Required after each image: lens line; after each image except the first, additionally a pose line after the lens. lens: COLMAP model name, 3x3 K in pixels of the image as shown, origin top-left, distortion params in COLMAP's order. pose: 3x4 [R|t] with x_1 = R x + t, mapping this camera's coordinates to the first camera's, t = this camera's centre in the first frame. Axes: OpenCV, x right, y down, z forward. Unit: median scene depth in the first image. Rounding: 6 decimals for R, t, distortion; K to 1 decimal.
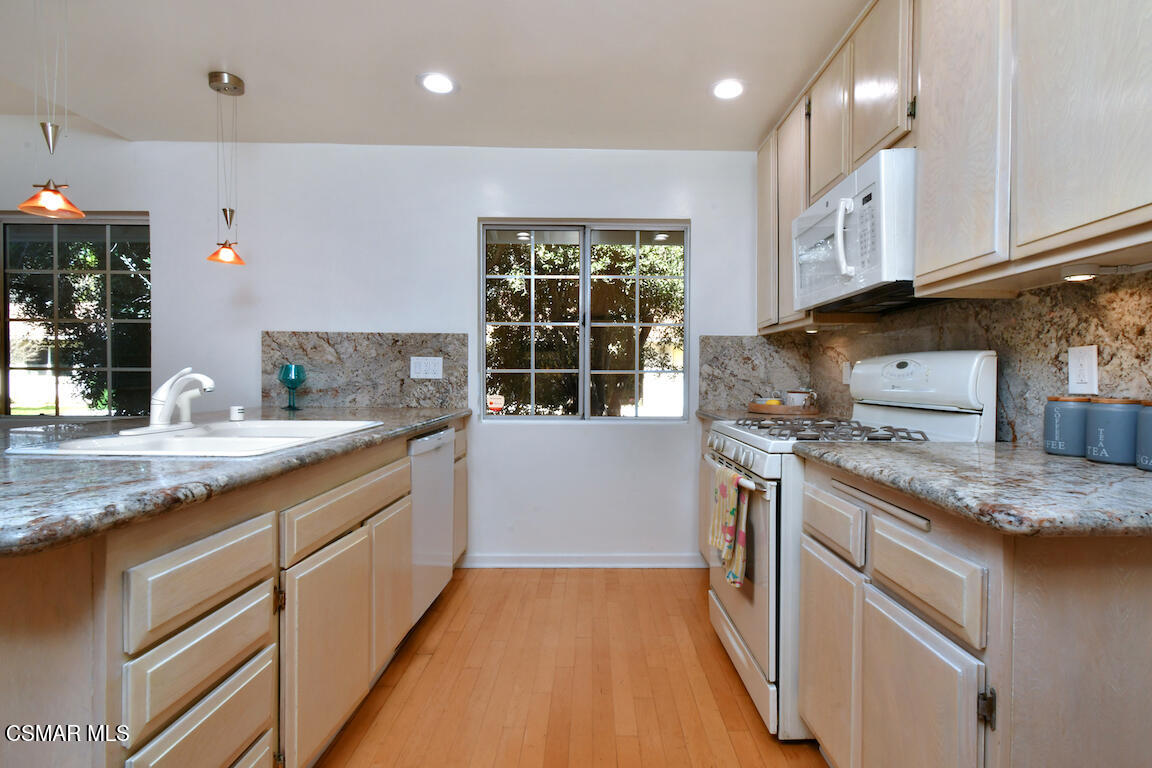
lens RADIAL K [[591.6, 0, 570.8], [0, 591.6, 384.7], [0, 0, 1]] dist [0.009899, 0.000295]
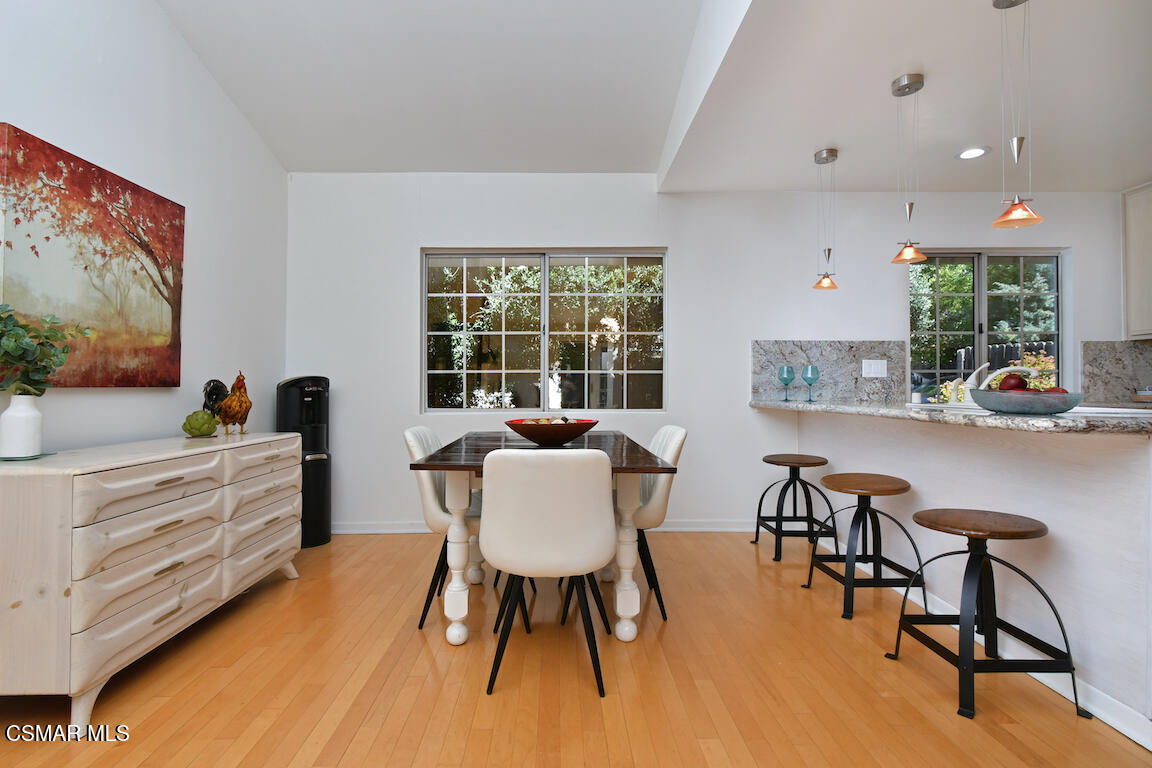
lens RADIAL K [[591.6, 0, 582.1], [0, 591.6, 374.8], [0, 0, 1]] dist [0.009899, 0.000295]
pose [[0.999779, -0.006537, 0.020005, -0.891042], [0.007167, 0.999475, -0.031609, 0.020062], [-0.019788, 0.031745, 0.999300, -0.242811]]
